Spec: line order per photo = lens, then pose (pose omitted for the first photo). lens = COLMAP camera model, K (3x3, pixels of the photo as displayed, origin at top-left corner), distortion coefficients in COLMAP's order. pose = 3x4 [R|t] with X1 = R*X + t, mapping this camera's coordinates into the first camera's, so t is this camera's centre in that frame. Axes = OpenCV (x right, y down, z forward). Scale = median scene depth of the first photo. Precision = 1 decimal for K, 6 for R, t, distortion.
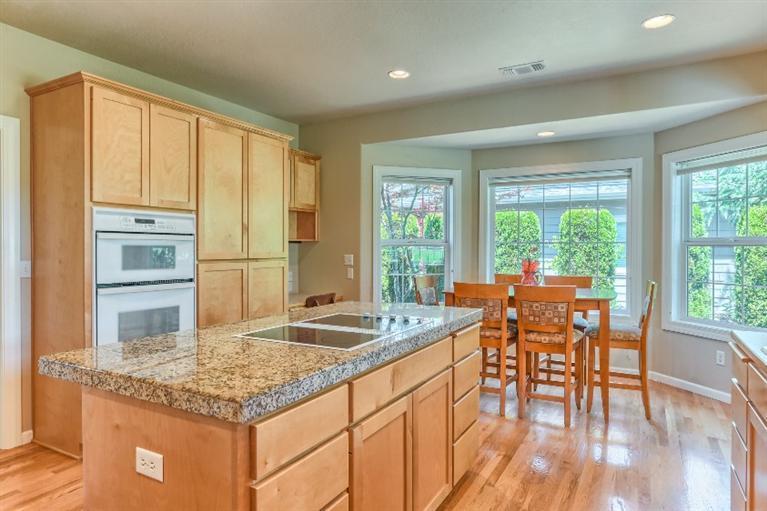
lens RADIAL K [[503.2, 0, 383.5], [0, 503.2, 255.5], [0, 0, 1]] dist [0.000841, 0.000222]
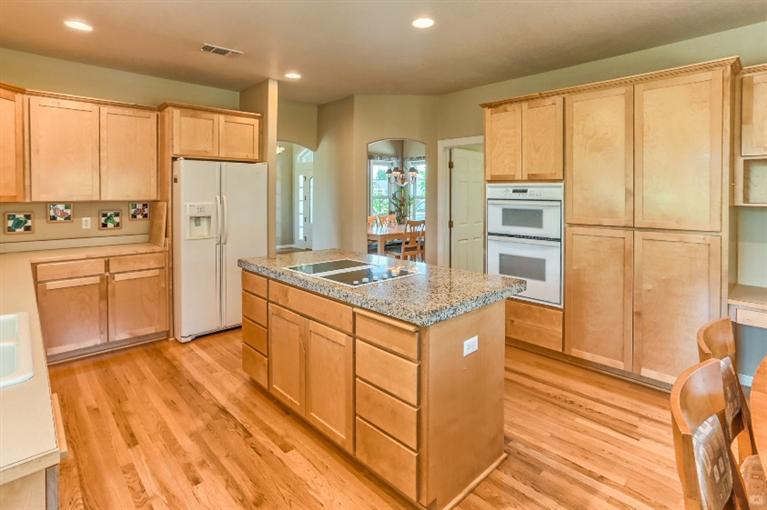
lens RADIAL K [[370.9, 0, 379.1], [0, 370.9, 248.6], [0, 0, 1]] dist [-0.050513, 0.027327]
pose [[-0.257408, 0.120140, -0.958805, 0.558649], [-0.035784, 0.990375, 0.133702, -0.031117], [0.965640, 0.068726, -0.250632, 0.830164]]
